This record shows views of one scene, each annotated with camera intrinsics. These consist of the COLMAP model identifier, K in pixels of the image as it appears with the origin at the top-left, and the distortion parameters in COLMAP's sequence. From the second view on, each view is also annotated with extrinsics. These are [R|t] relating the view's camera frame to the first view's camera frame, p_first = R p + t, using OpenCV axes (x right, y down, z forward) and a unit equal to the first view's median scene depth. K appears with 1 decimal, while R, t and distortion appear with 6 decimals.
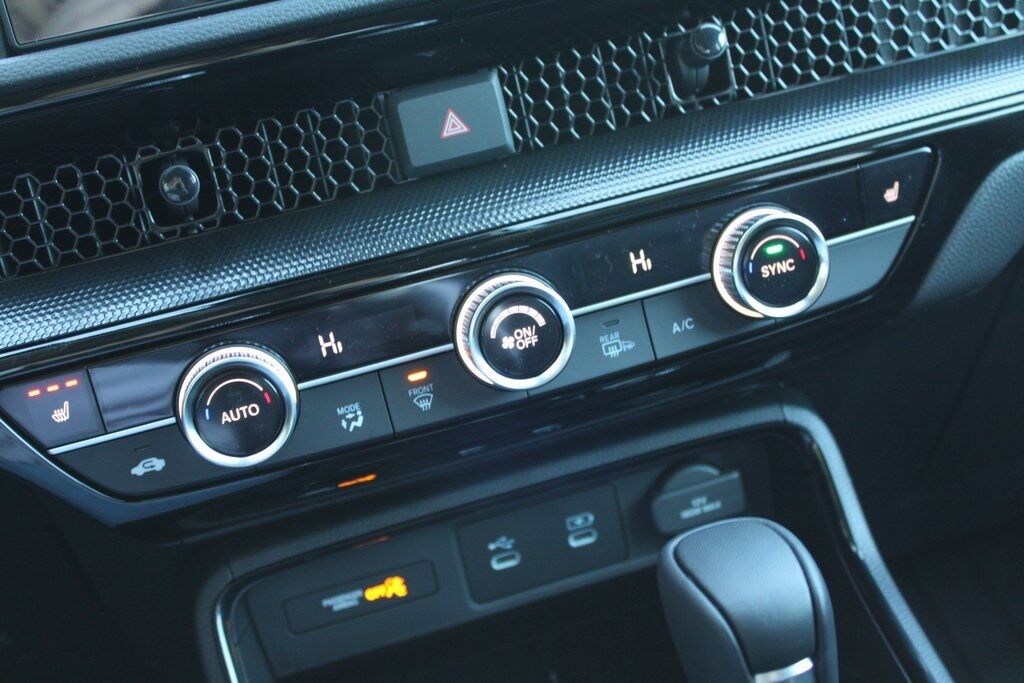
lens RADIAL K [[1361.0, 0, 504.9], [0, 1361.0, 339.4], [0, 0, 1]] dist [-0.010115, 0.000000]
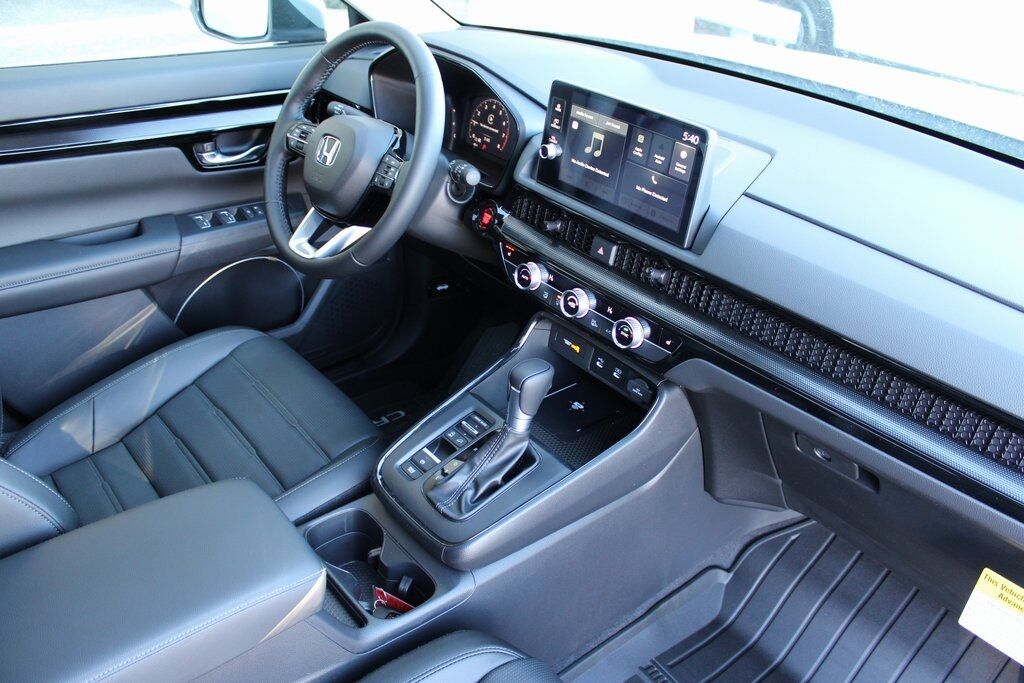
lens RADIAL K [[850.3, 0, 517.0], [0, 850.3, 345.4], [0, 0, 1]] dist [-0.129726, 0.063499]
pose [[0.412427, 0.632985, -0.655160, 1.433683], [-0.455484, 0.766107, 0.453447, -0.836989], [0.788947, 0.111402, 0.604278, -0.521401]]
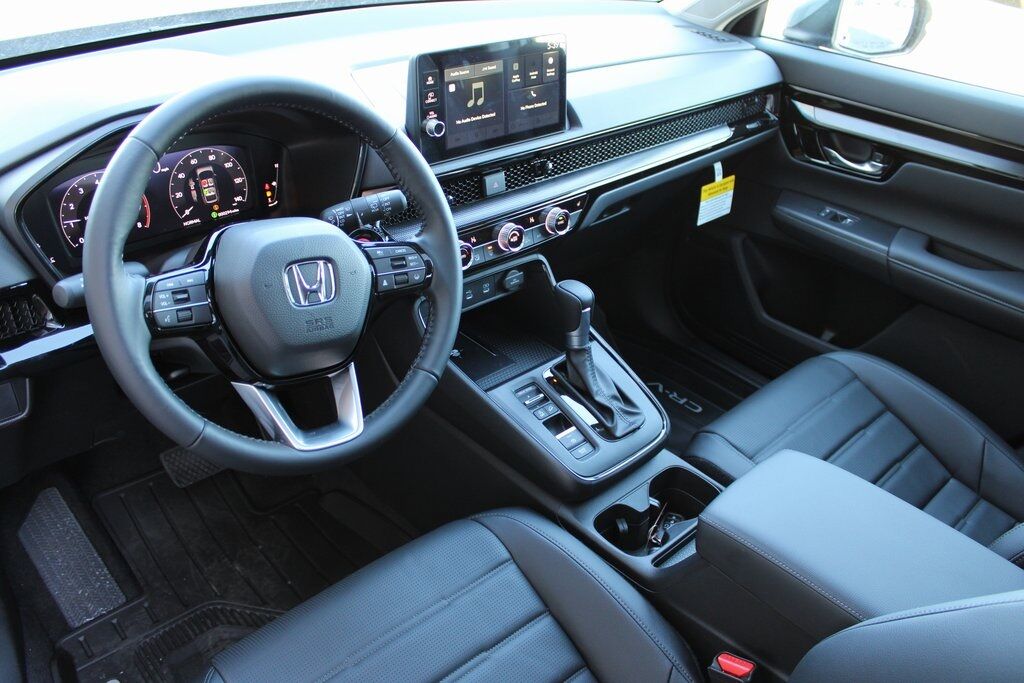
lens RADIAL K [[850.3, 0, 520.4], [0, 850.3, 341.6], [0, 0, 1]] dist [-0.129726, 0.063499]
pose [[0.847640, -0.052128, 0.528005, -1.207364], [-0.034276, 0.987703, 0.152538, -0.077393], [-0.529464, -0.147395, 0.835430, -1.090833]]
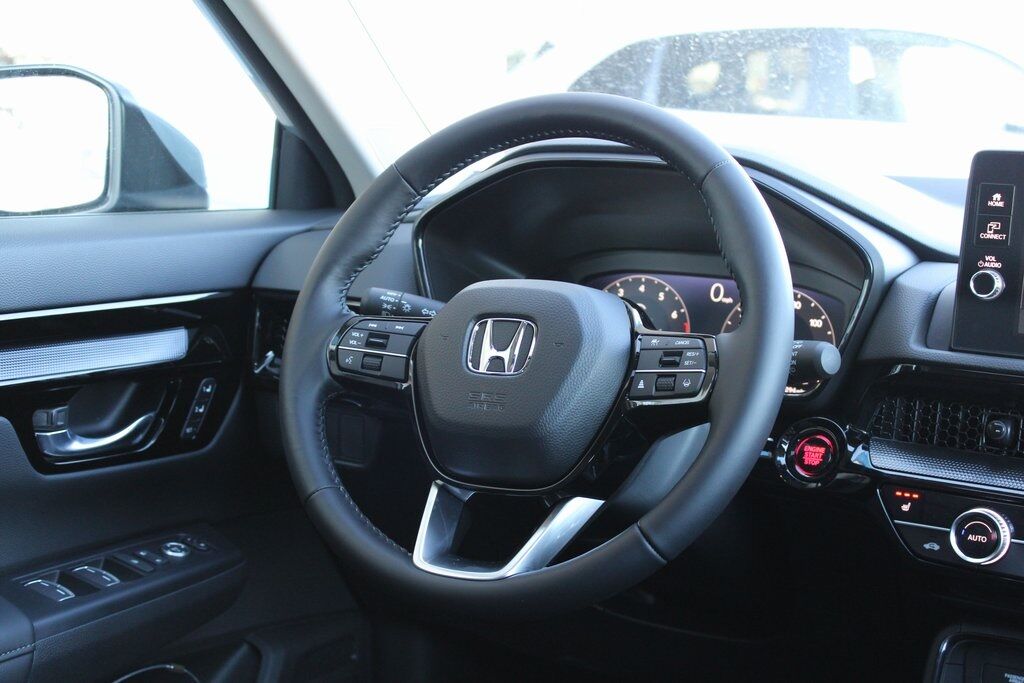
lens RADIAL K [[1576.1, 0, 519.2], [0, 1576.1, 339.8], [0, 0, 1]] dist [-0.048907, 0.000000]
pose [[0.691119, 0.307266, -0.654173, 0.689716], [-0.401839, 0.915693, 0.005569, 0.037747], [0.600733, 0.259024, 0.756324, -1.145031]]
